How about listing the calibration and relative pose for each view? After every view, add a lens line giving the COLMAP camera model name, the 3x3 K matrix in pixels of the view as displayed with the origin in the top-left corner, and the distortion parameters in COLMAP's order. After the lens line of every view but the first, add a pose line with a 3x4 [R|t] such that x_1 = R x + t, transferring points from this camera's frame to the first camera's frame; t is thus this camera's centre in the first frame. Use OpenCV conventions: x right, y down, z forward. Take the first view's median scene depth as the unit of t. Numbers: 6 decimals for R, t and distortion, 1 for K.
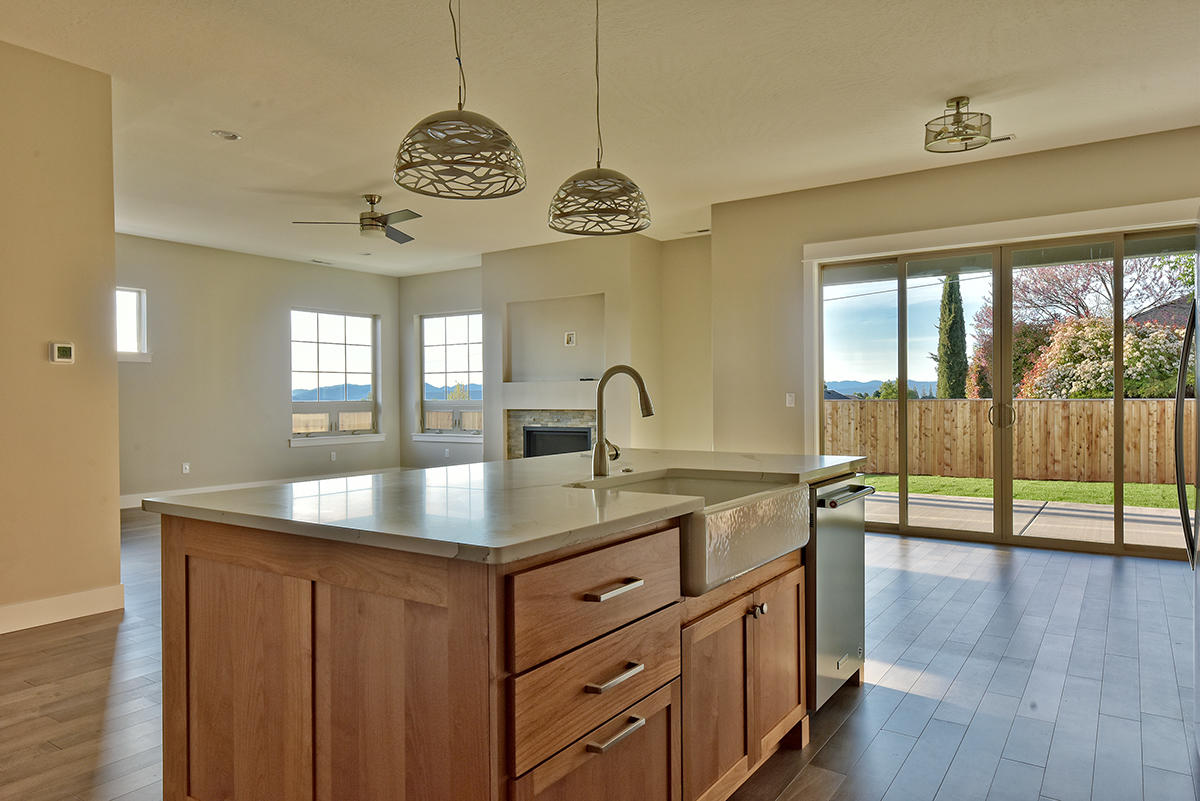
lens RADIAL K [[773.7, 0, 604.5], [0, 773.7, 403.4], [0, 0, 1]] dist [0.007310, 0.001648]
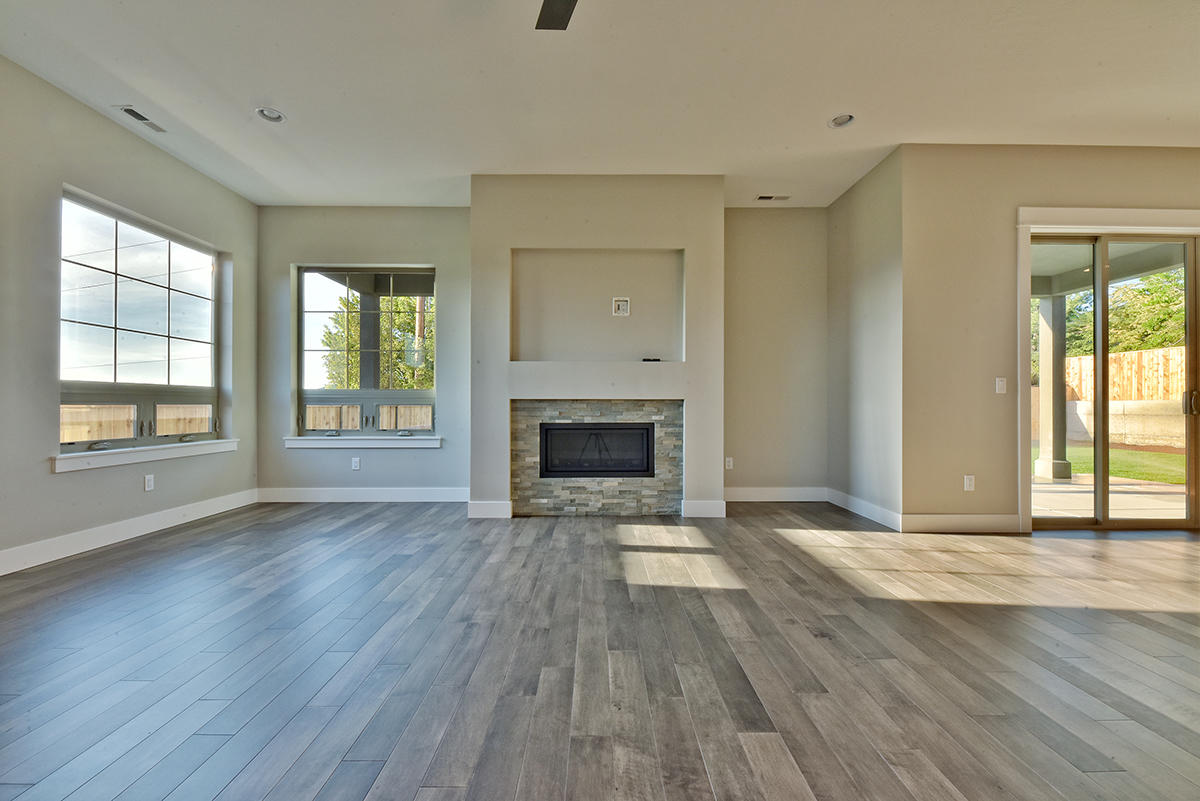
lens RADIAL K [[483.8, 0, 596.4], [0, 483.8, 401.1], [0, 0, 1]] dist [-0.003779, -0.000720]
pose [[0.824392, 0.013634, 0.565855, -0.277315], [-0.002442, 0.999786, -0.020531, 0.016183], [-0.566014, 0.015544, 0.824249, 0.524398]]
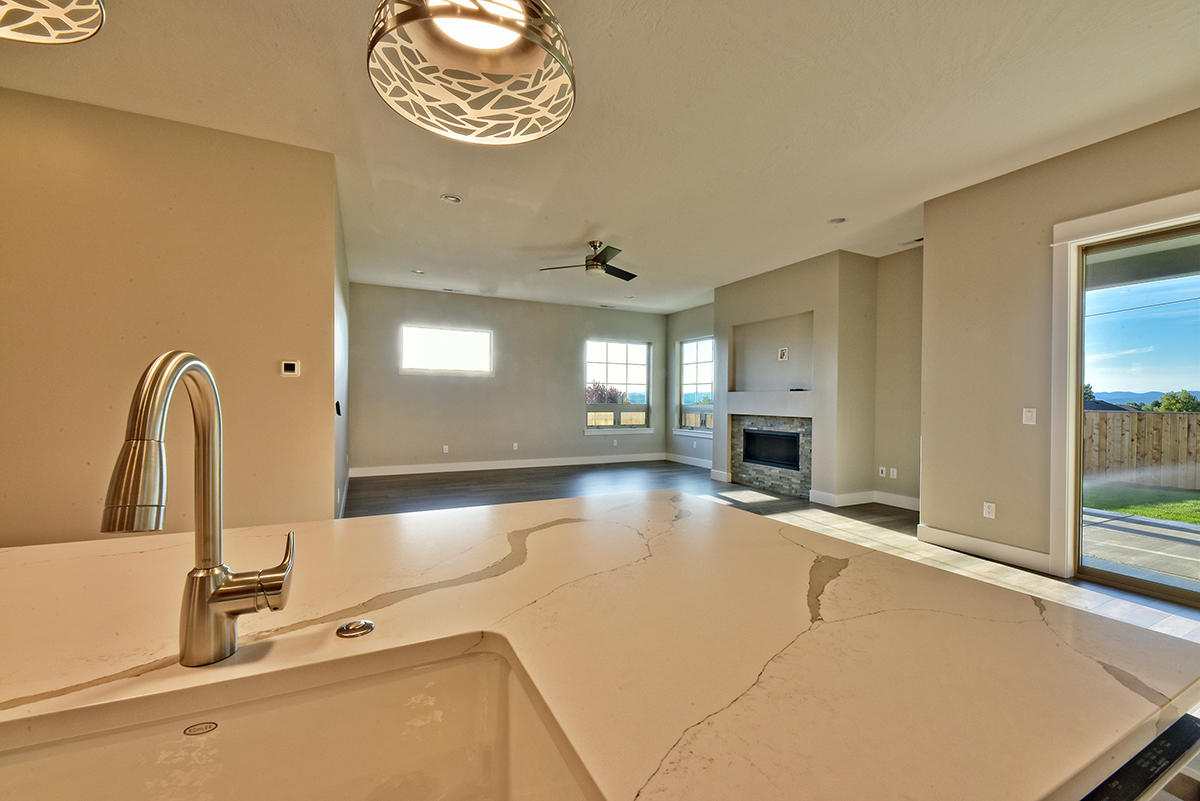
lens RADIAL K [[483.8, 0, 599.3], [0, 483.8, 401.9], [0, 0, 1]] dist [-0.003779, -0.000720]
pose [[0.867926, 0.017828, -0.496373, 0.062867], [-0.019756, 0.999804, 0.001366, -0.007213], [0.496300, 0.008620, 0.868108, 0.210759]]
